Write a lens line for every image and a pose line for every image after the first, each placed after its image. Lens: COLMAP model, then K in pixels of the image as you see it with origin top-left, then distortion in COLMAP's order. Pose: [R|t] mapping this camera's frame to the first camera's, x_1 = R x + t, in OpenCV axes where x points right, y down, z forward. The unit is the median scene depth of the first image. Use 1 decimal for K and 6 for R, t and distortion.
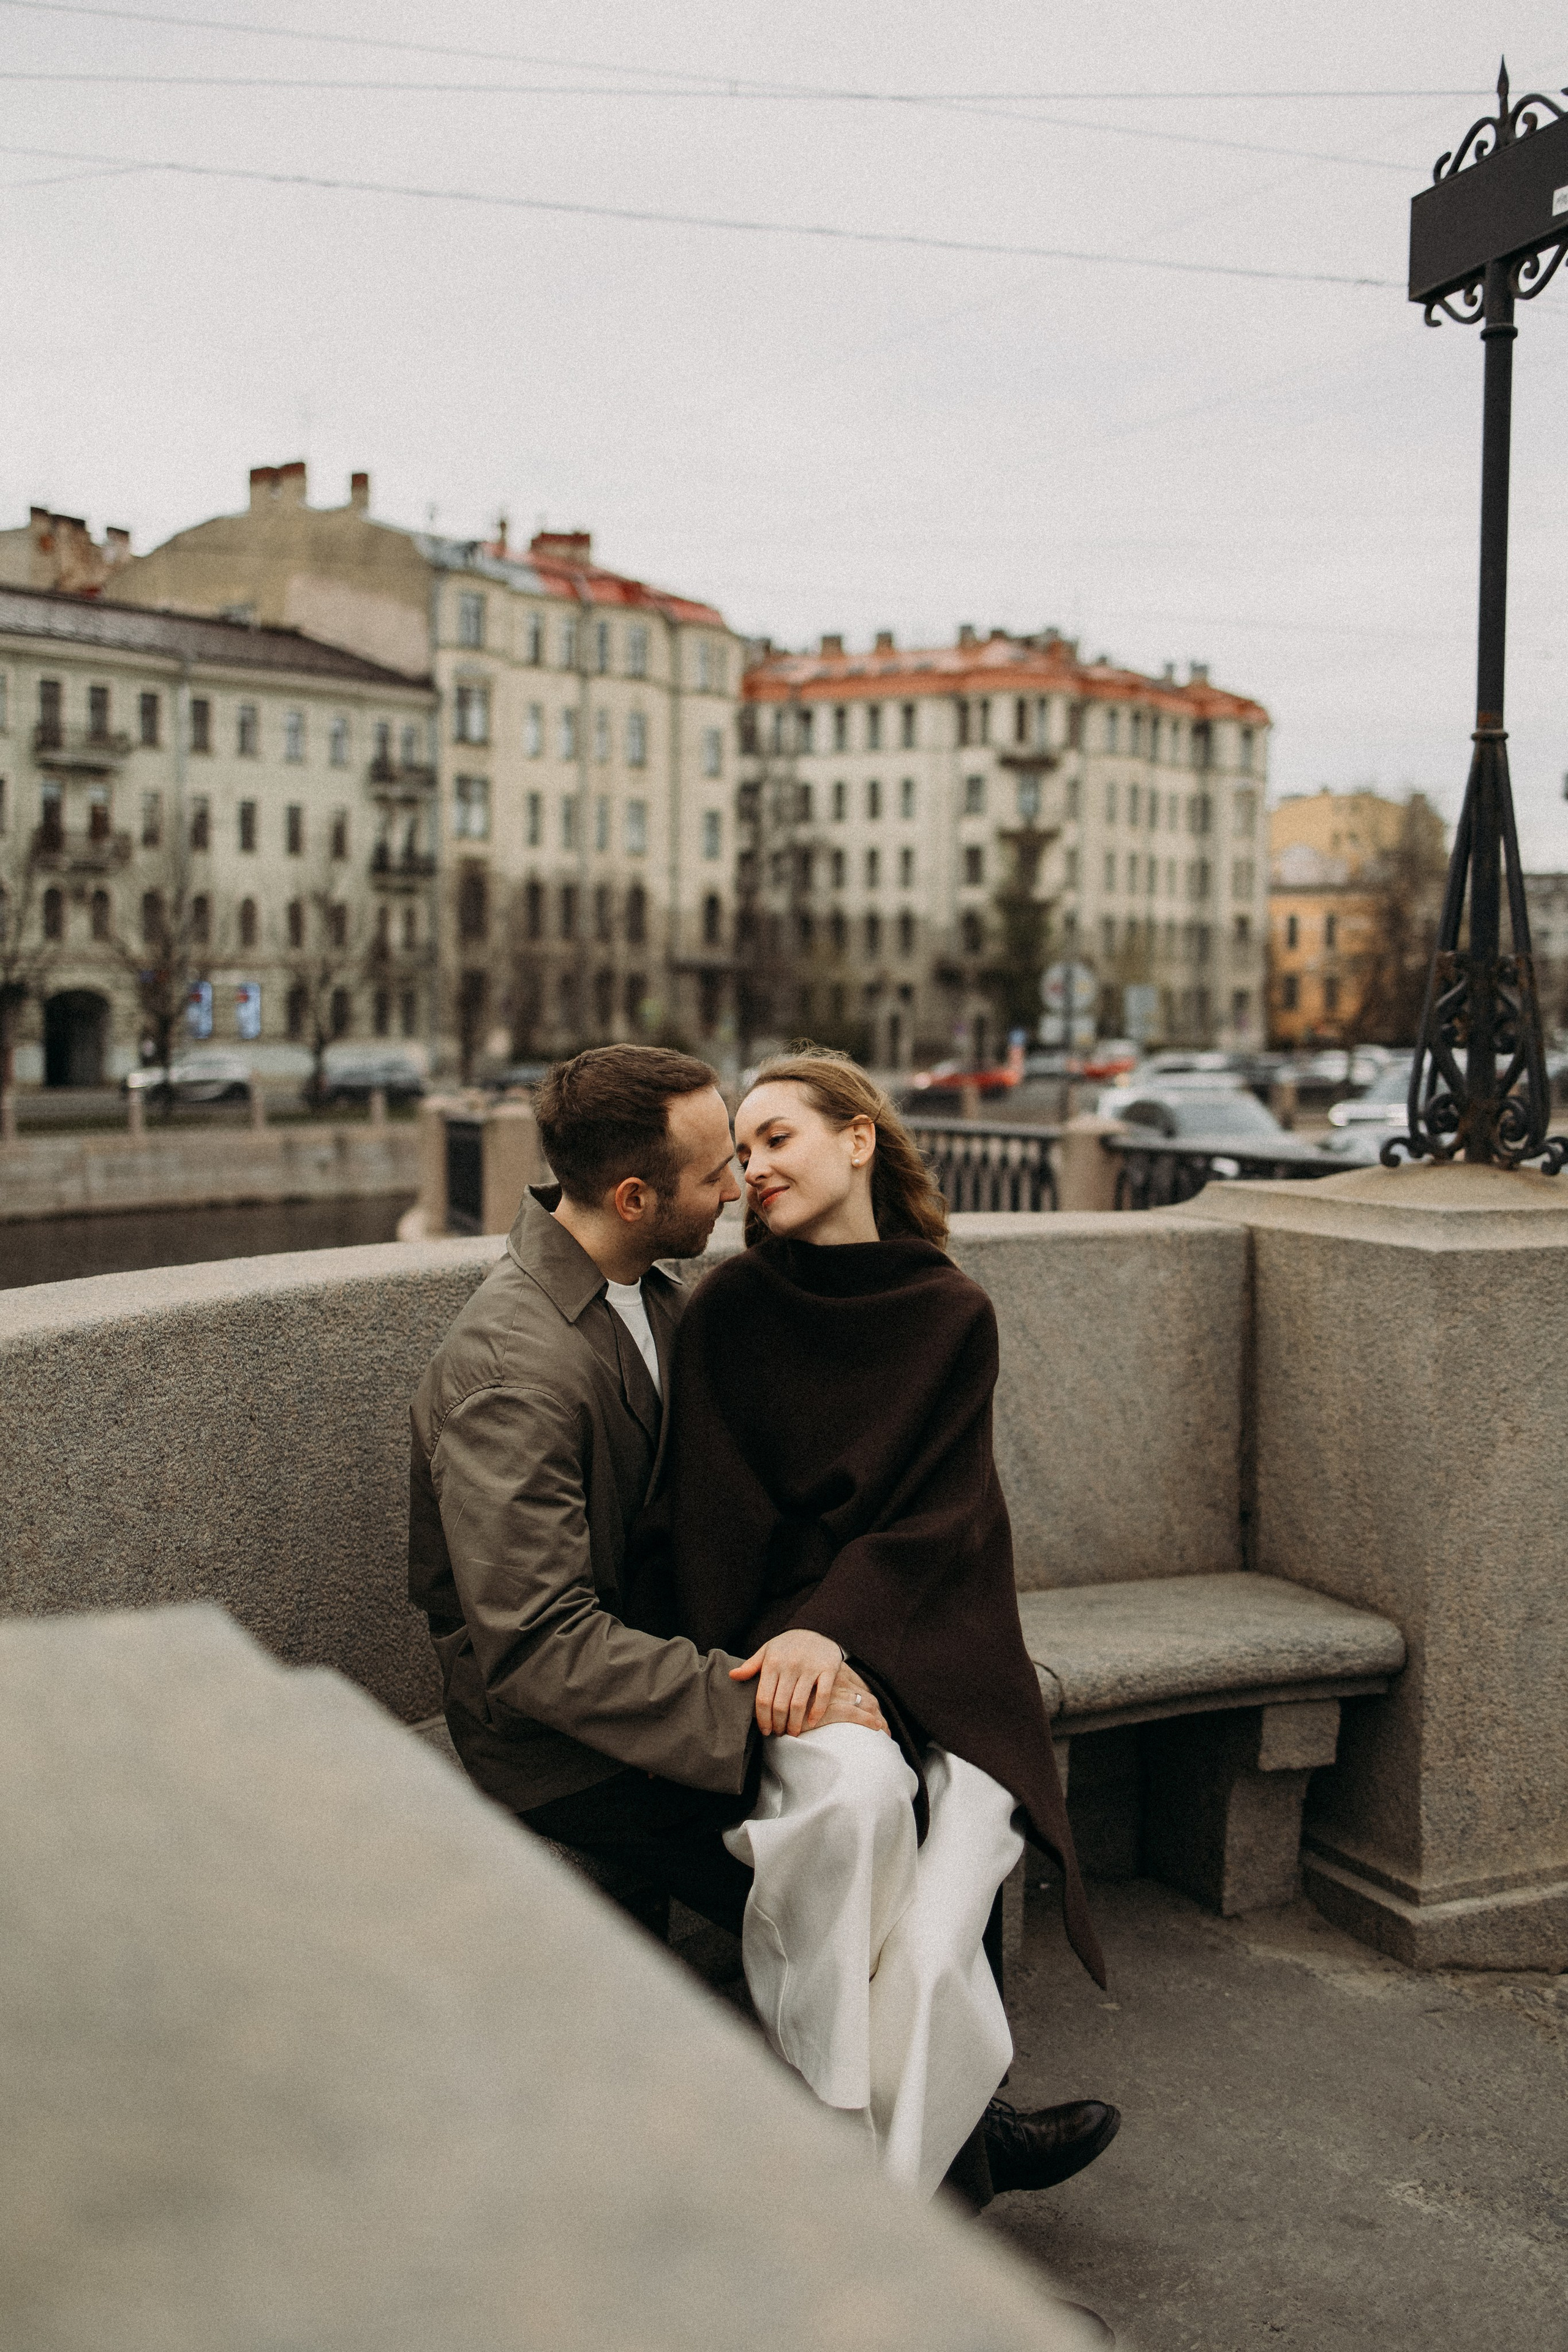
lens RADIAL K [[2413.8, 0, 785.4], [0, 2413.8, 1173.9], [0, 0, 1]] dist [0.042360, 0.000000]
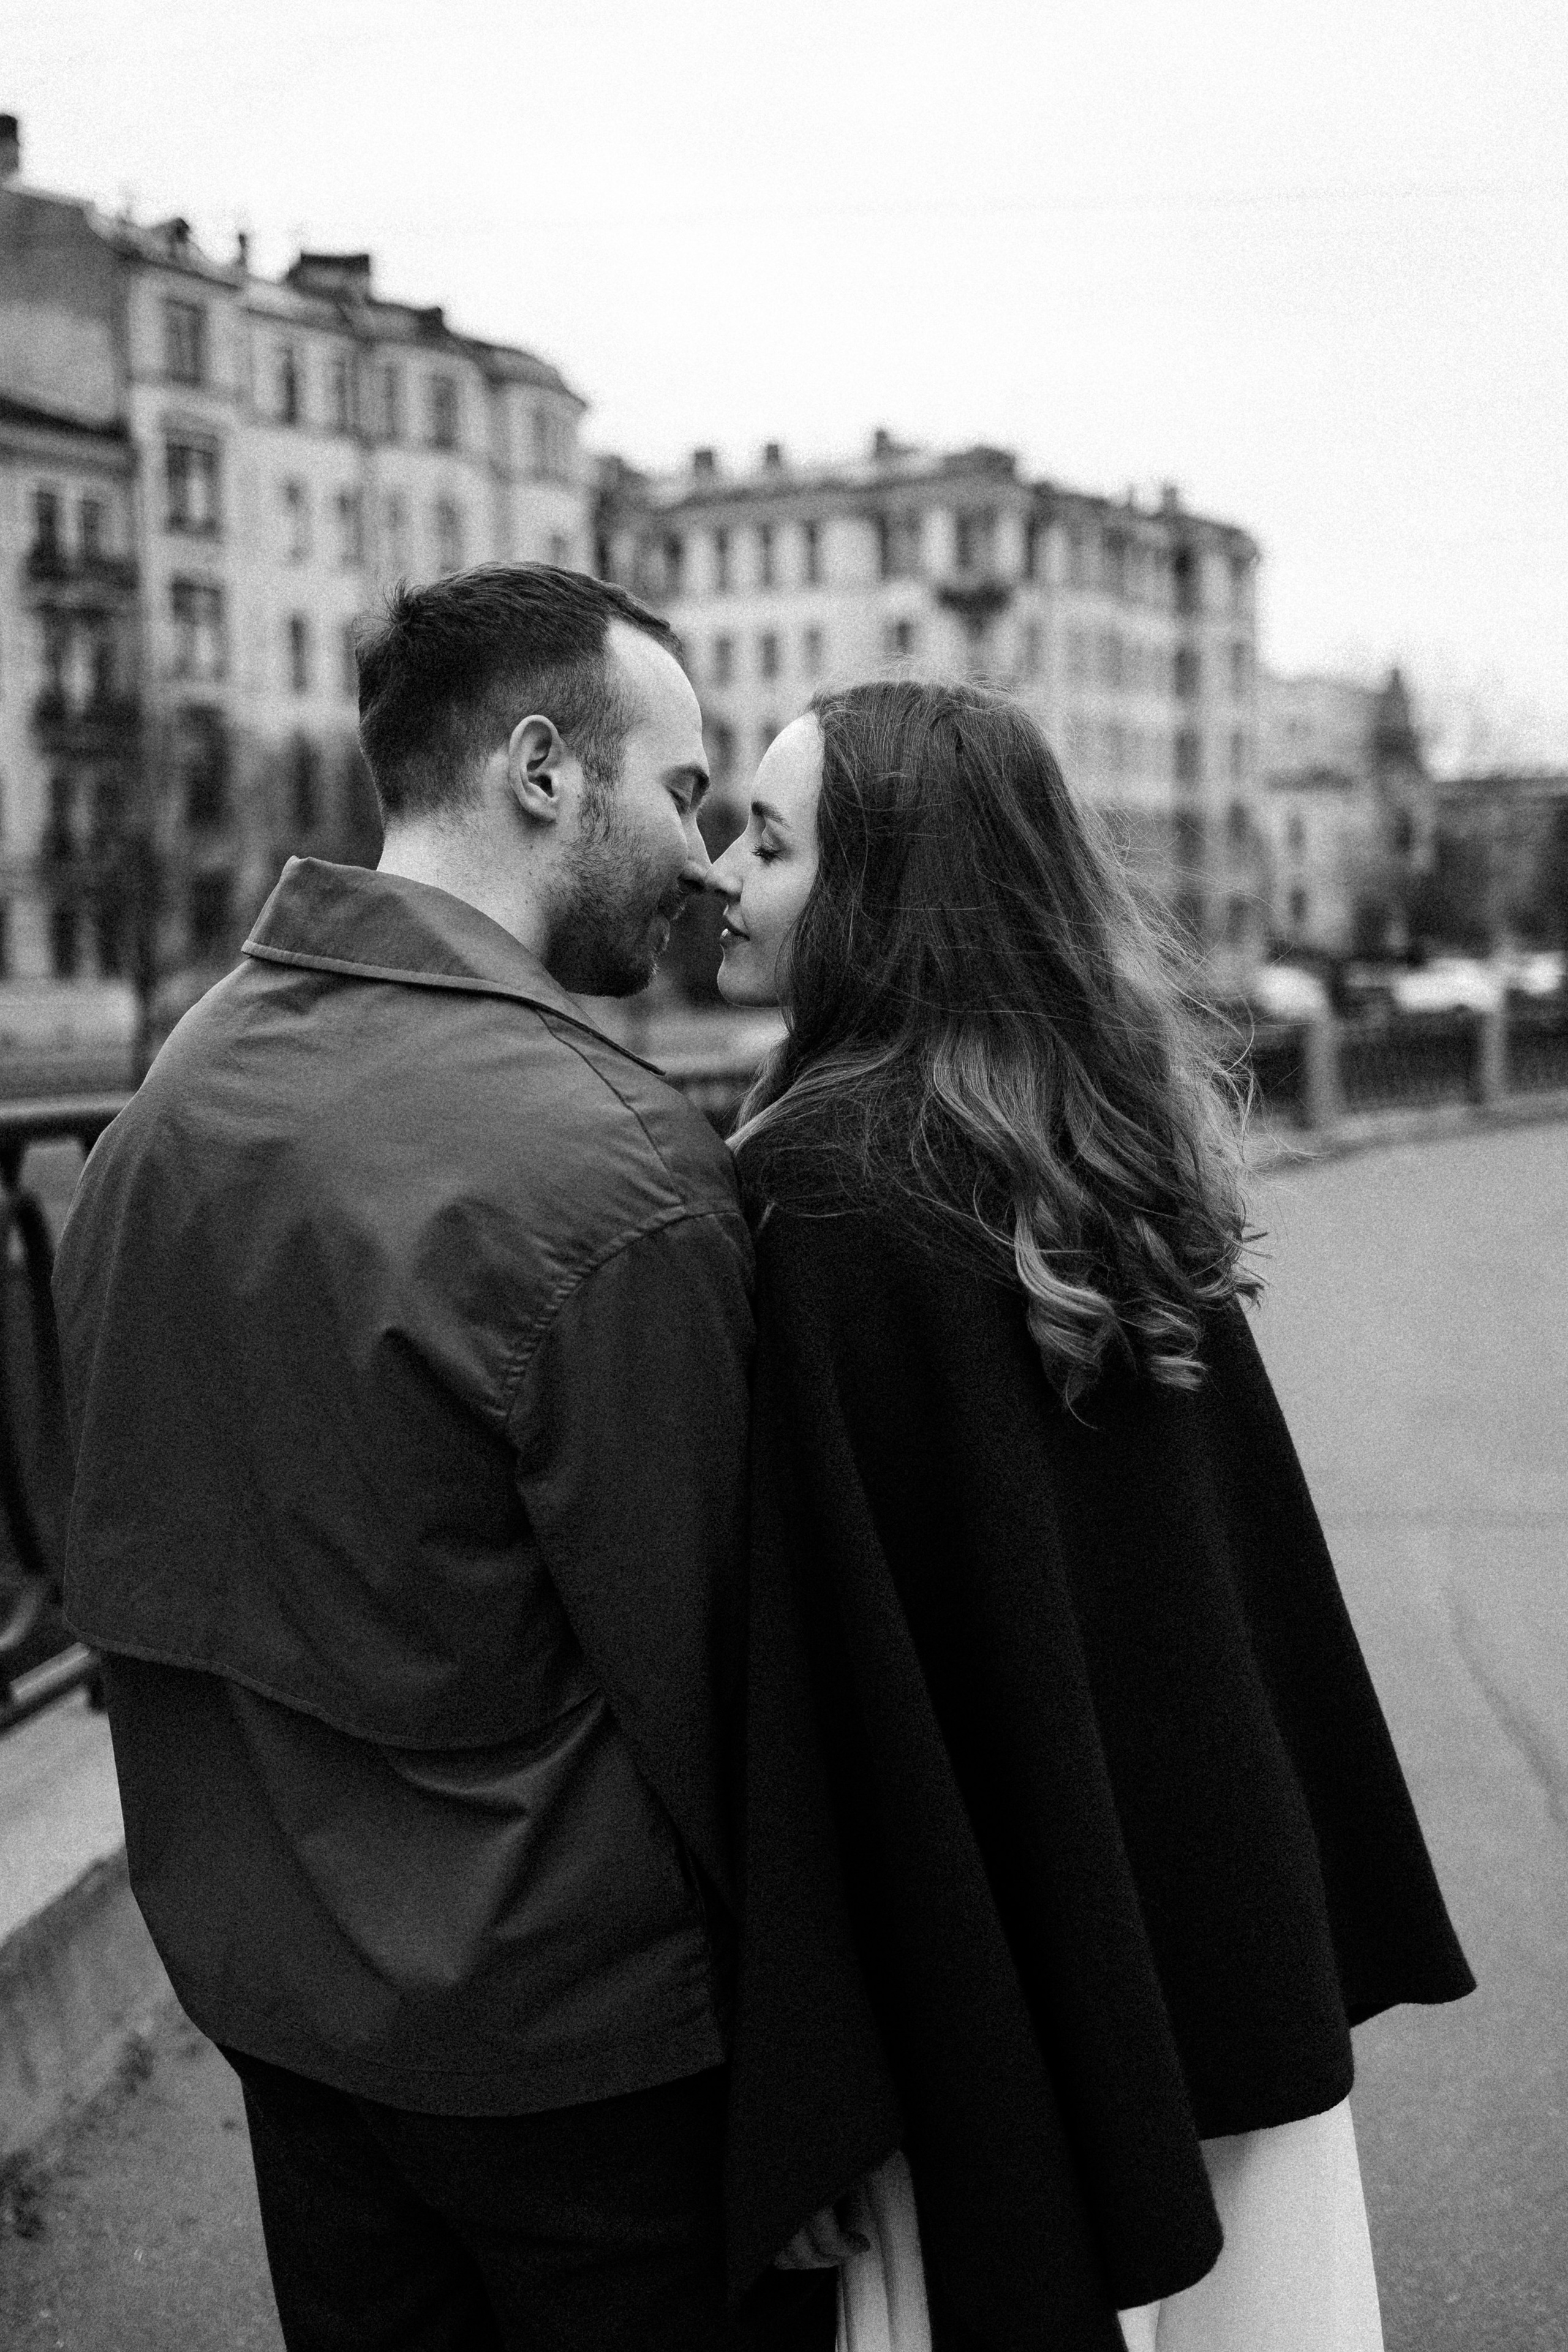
lens RADIAL K [[2413.8, 0, 748.5], [0, 2413.8, 1143.6], [0, 0, 1]] dist [0.042360, 0.000000]
pose [[0.998317, -0.032946, 0.047736, -0.014515], [0.032605, 0.999437, 0.007892, -0.010454], [-0.047969, -0.006322, 0.998829, 0.313723]]
